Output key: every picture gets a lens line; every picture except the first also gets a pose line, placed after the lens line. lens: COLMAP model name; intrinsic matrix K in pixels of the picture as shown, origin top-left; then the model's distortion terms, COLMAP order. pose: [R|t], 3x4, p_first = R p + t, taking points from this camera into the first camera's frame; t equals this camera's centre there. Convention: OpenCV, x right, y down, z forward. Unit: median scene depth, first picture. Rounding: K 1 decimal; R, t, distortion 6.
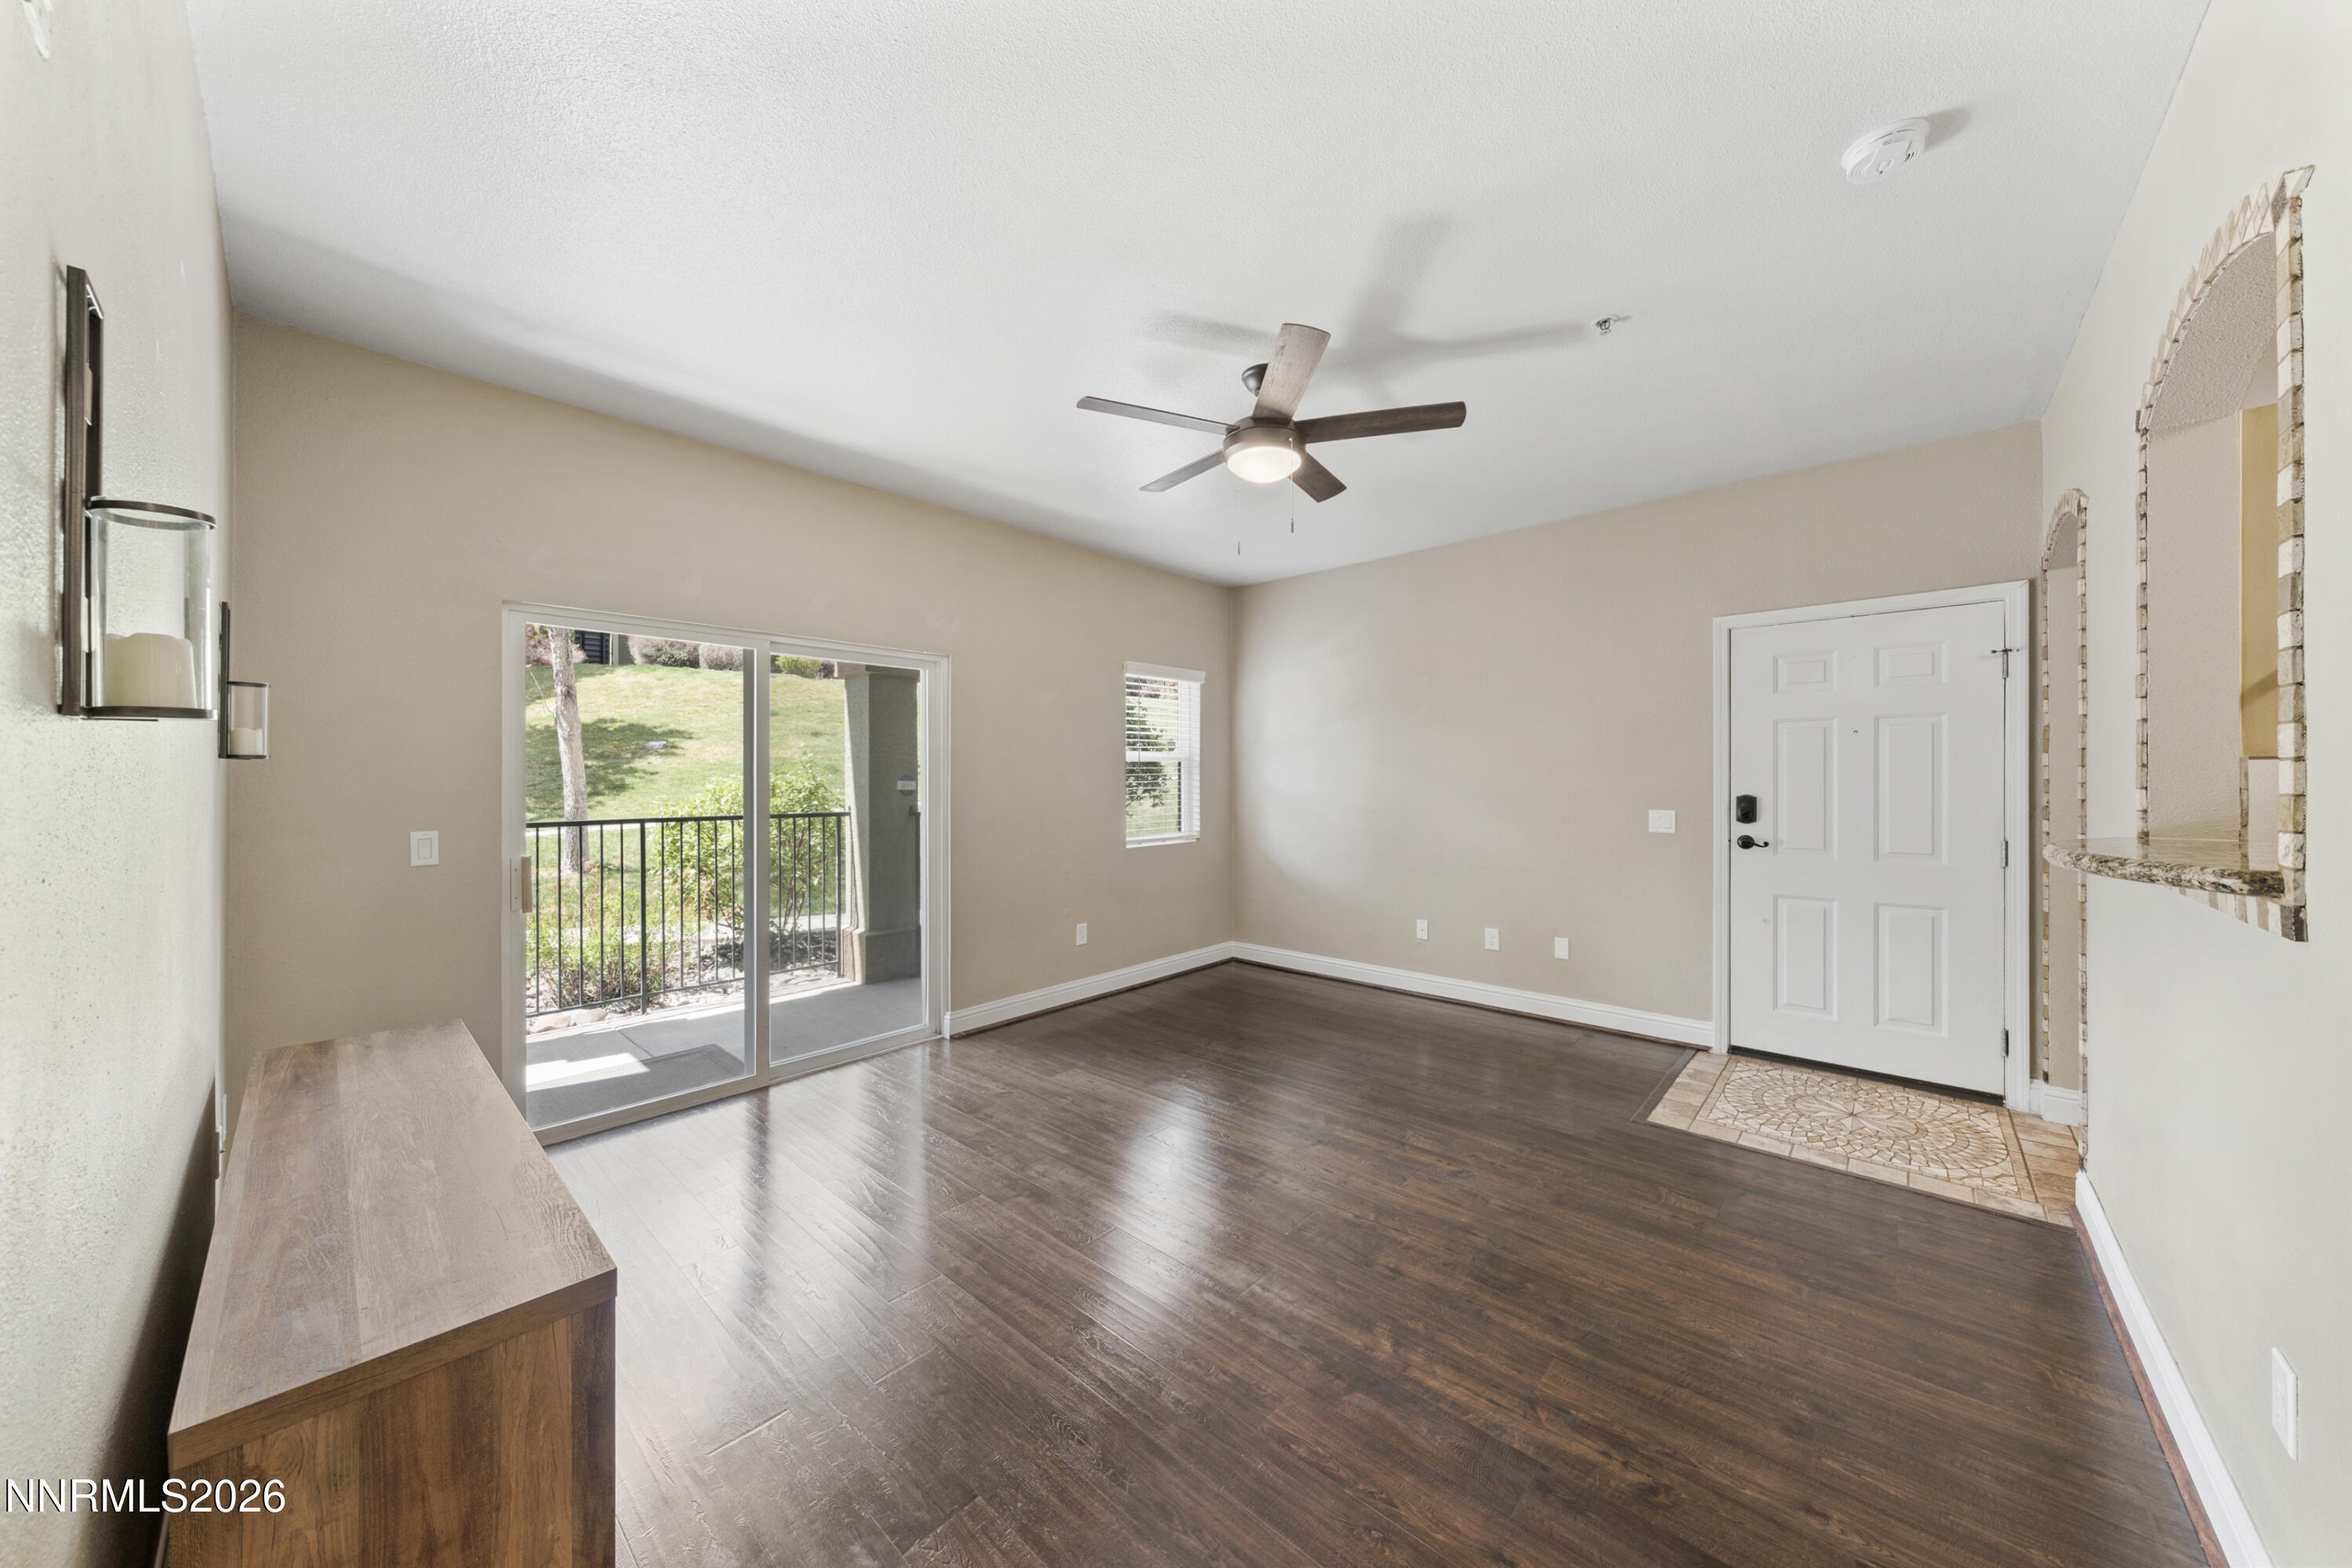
lens RADIAL K [[796.1, 0, 1174.8], [0, 796.1, 779.8], [0, 0, 1]] dist [-0.000928, -0.000239]
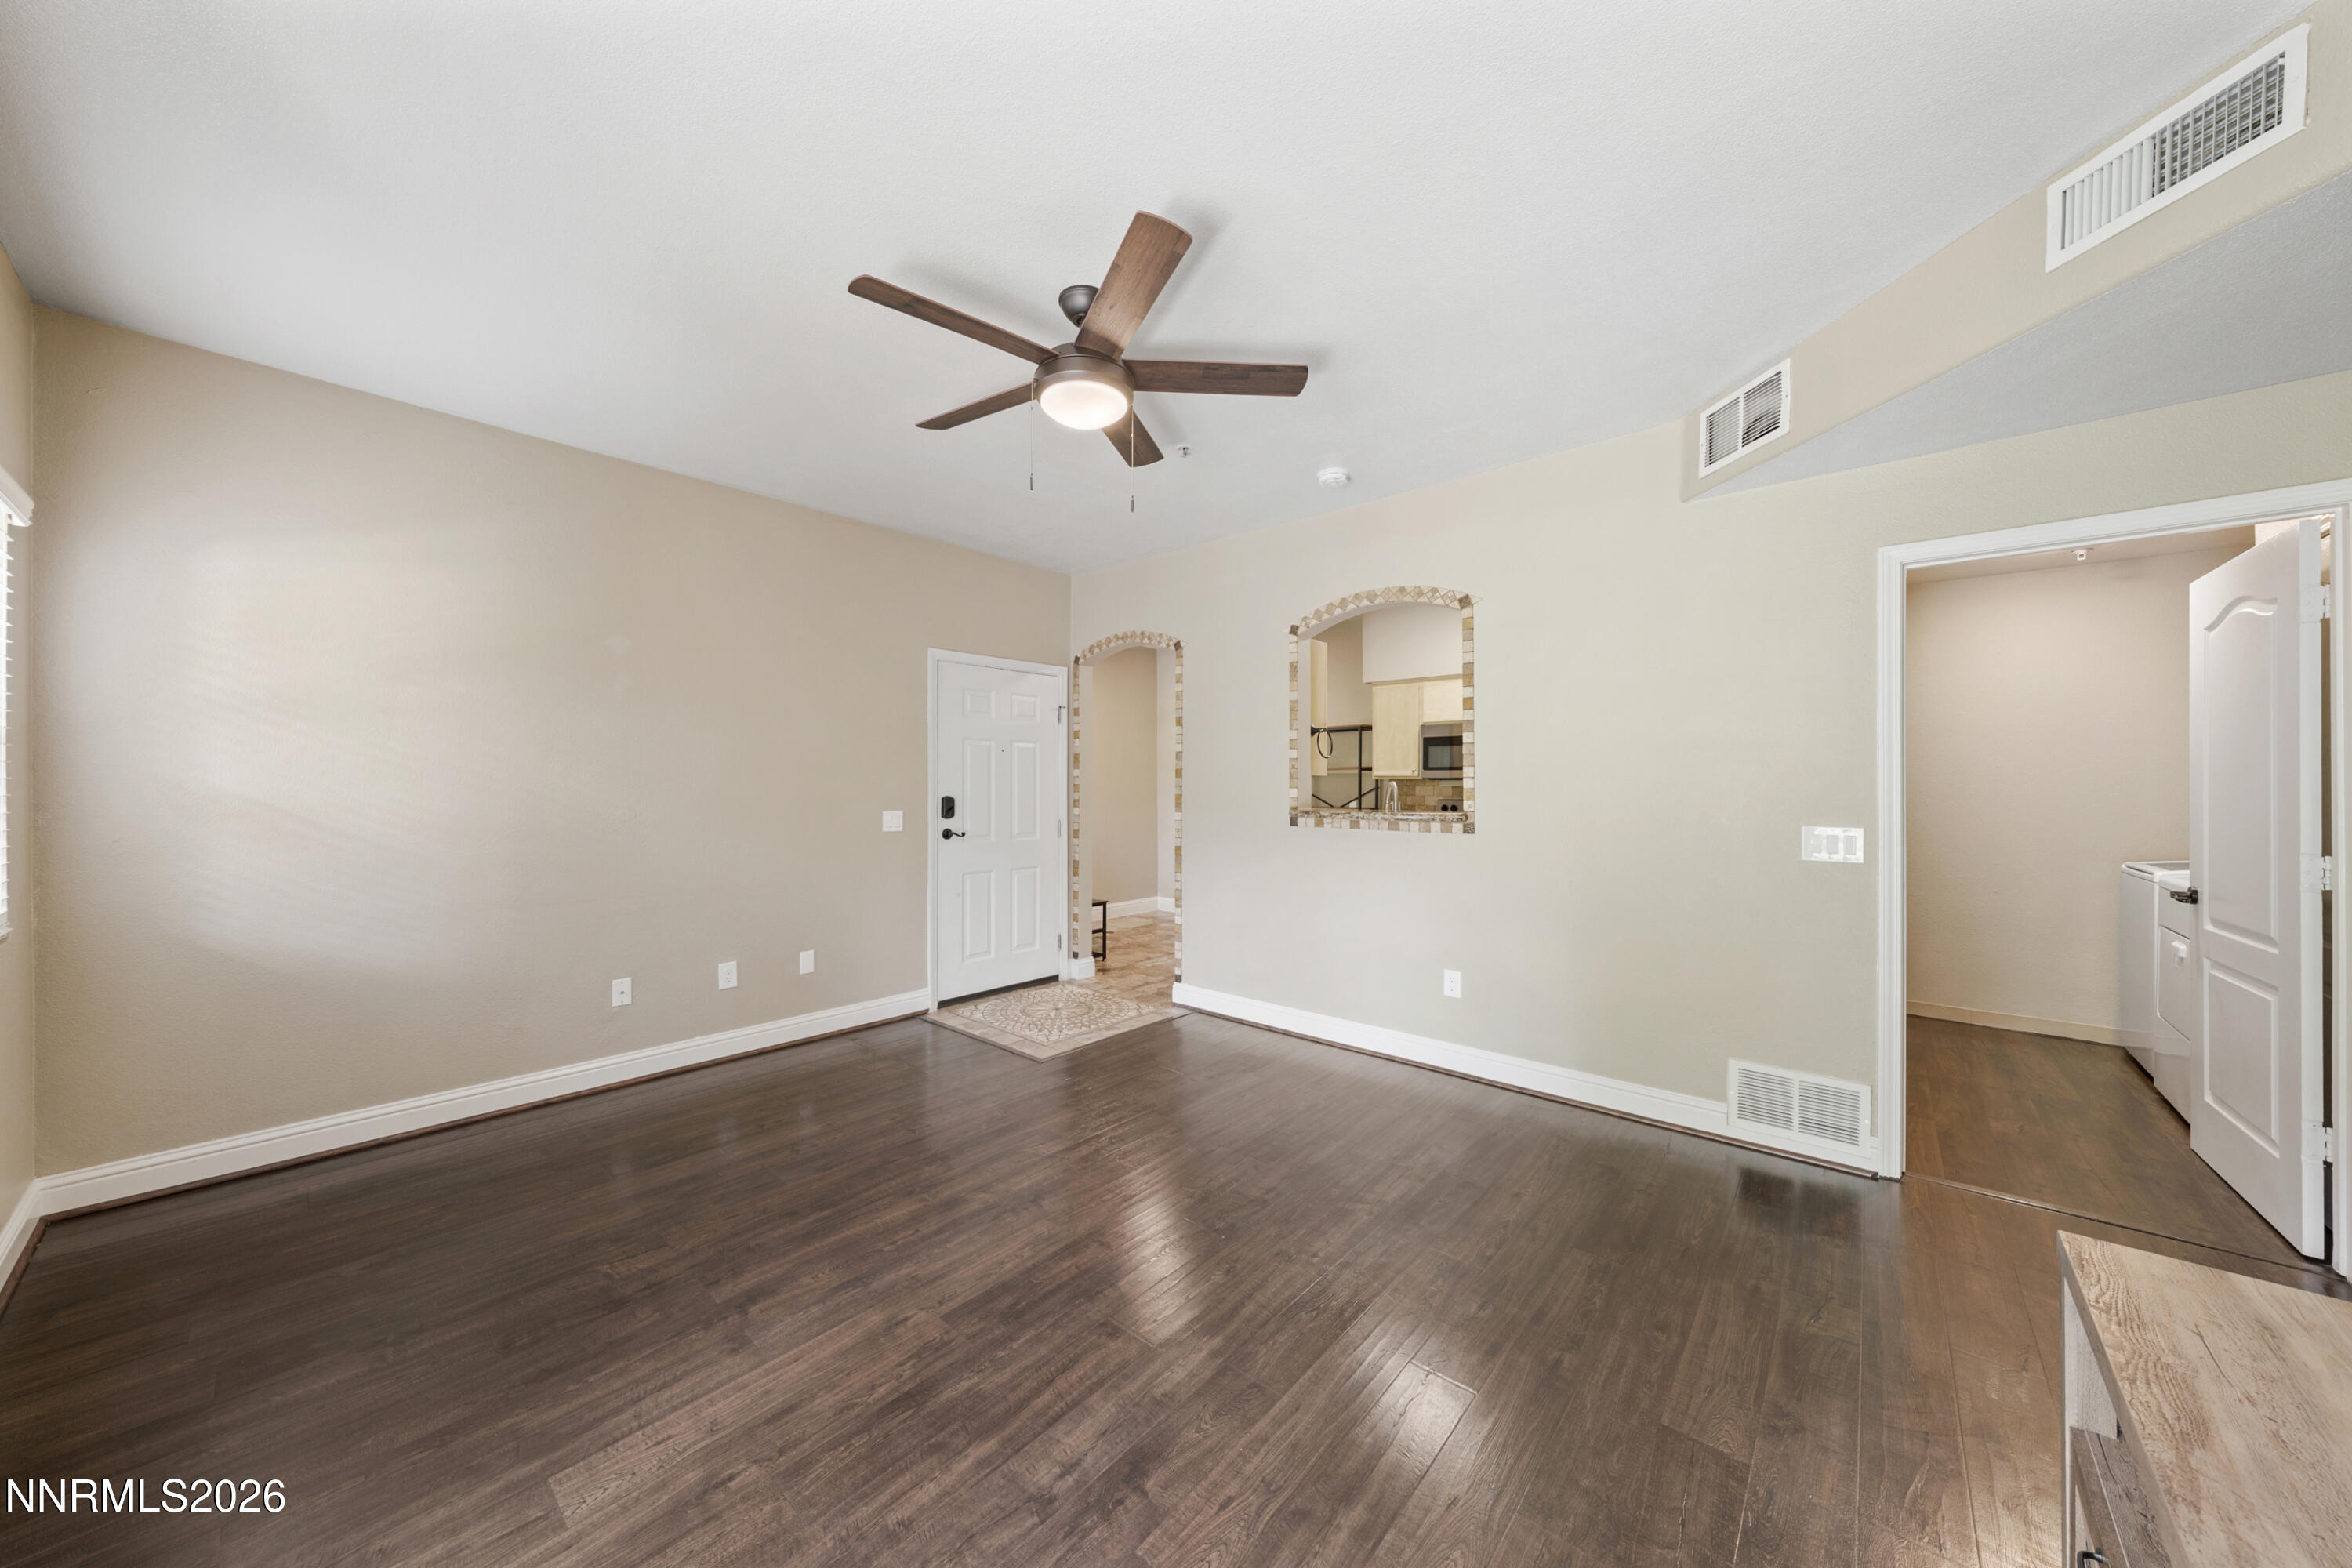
lens RADIAL K [[790.0, 0, 1180.2], [0, 790.0, 777.2], [0, 0, 1]] dist [0.000774, -0.000033]
pose [[-0.015606, 0.010194, 0.999826, -0.618044], [-0.002288, 0.999945, -0.010231, 0.001818], [-0.999876, -0.002447, -0.015582, 0.771694]]
